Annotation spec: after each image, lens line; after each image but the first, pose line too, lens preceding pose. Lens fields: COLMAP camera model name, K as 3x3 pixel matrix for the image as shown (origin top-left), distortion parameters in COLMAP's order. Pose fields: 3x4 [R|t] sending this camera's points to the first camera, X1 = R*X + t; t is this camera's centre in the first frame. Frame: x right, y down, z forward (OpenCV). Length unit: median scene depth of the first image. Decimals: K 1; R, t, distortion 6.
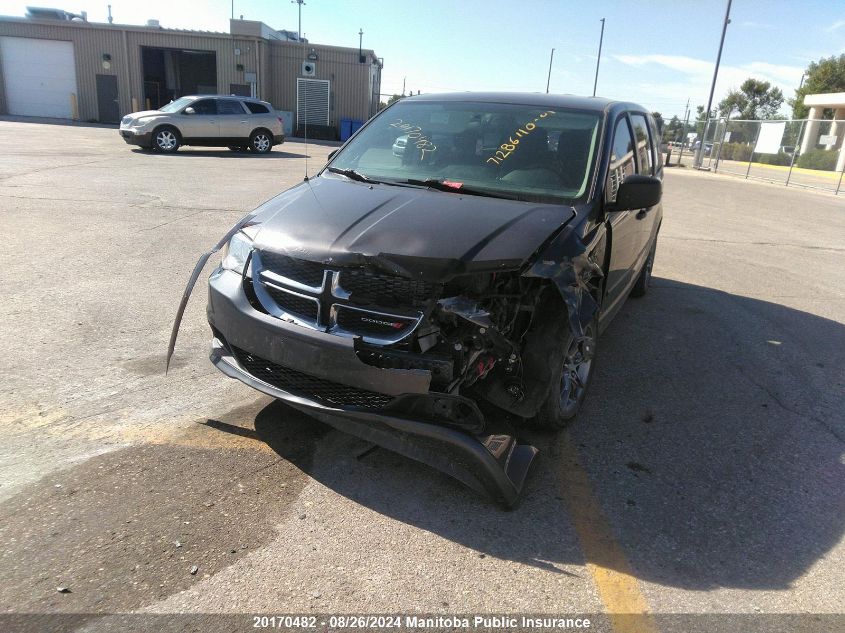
lens RADIAL K [[615.9, 0, 422.5], [0, 615.9, 316.5], [0, 0, 1]] dist [0.070718, -0.087378]
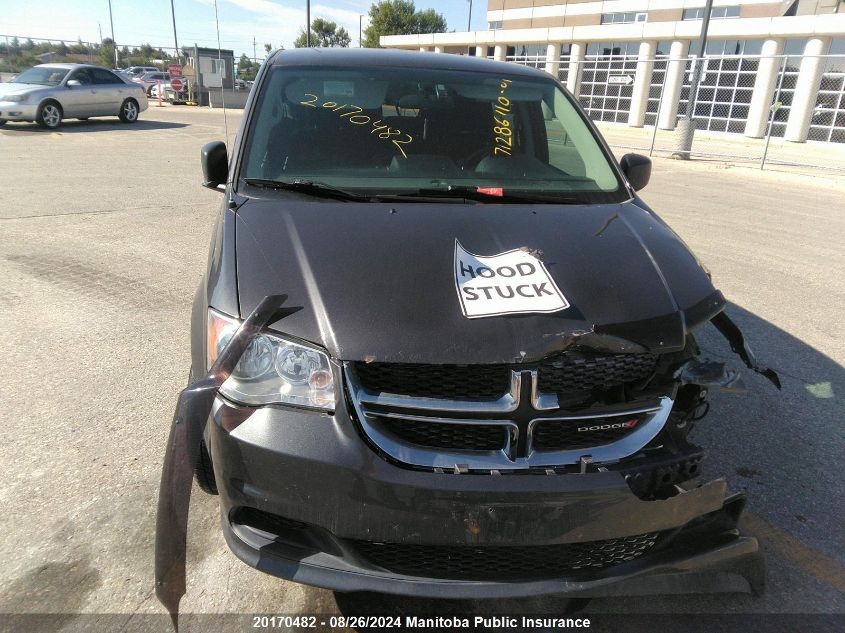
lens RADIAL K [[615.9, 0, 422.5], [0, 615.9, 316.5], [0, 0, 1]] dist [0.070718, -0.087378]
pose [[0.804369, -0.236377, 0.545084, -0.435356], [0.187831, 0.971567, 0.144144, -0.184880], [-0.563657, -0.013561, 0.825897, 0.428382]]
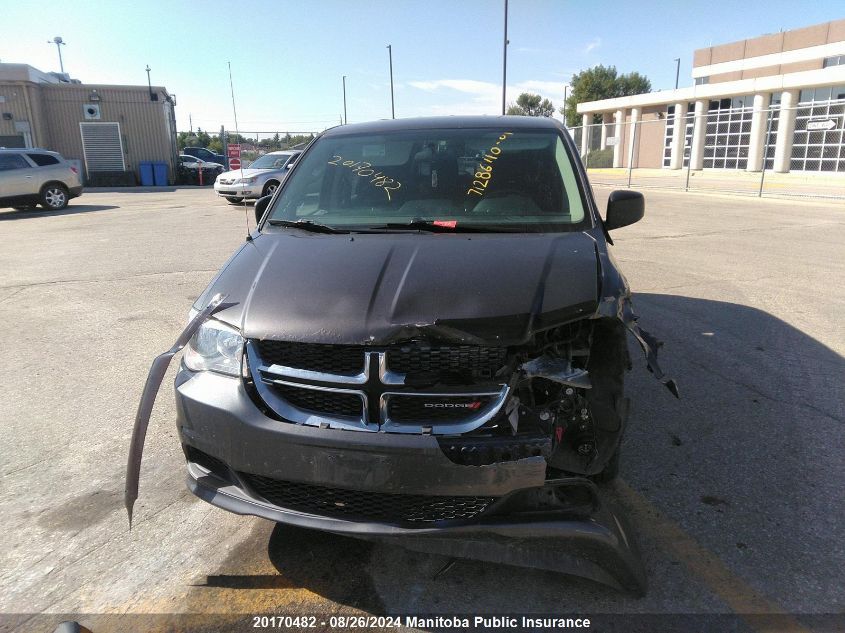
lens RADIAL K [[615.9, 0, 422.5], [0, 615.9, 316.5], [0, 0, 1]] dist [0.070718, -0.087378]
pose [[0.947669, -0.162989, 0.274513, -0.233434], [0.173817, 0.984657, -0.015419, -0.075395], [-0.267788, 0.062327, 0.961460, 0.178864]]
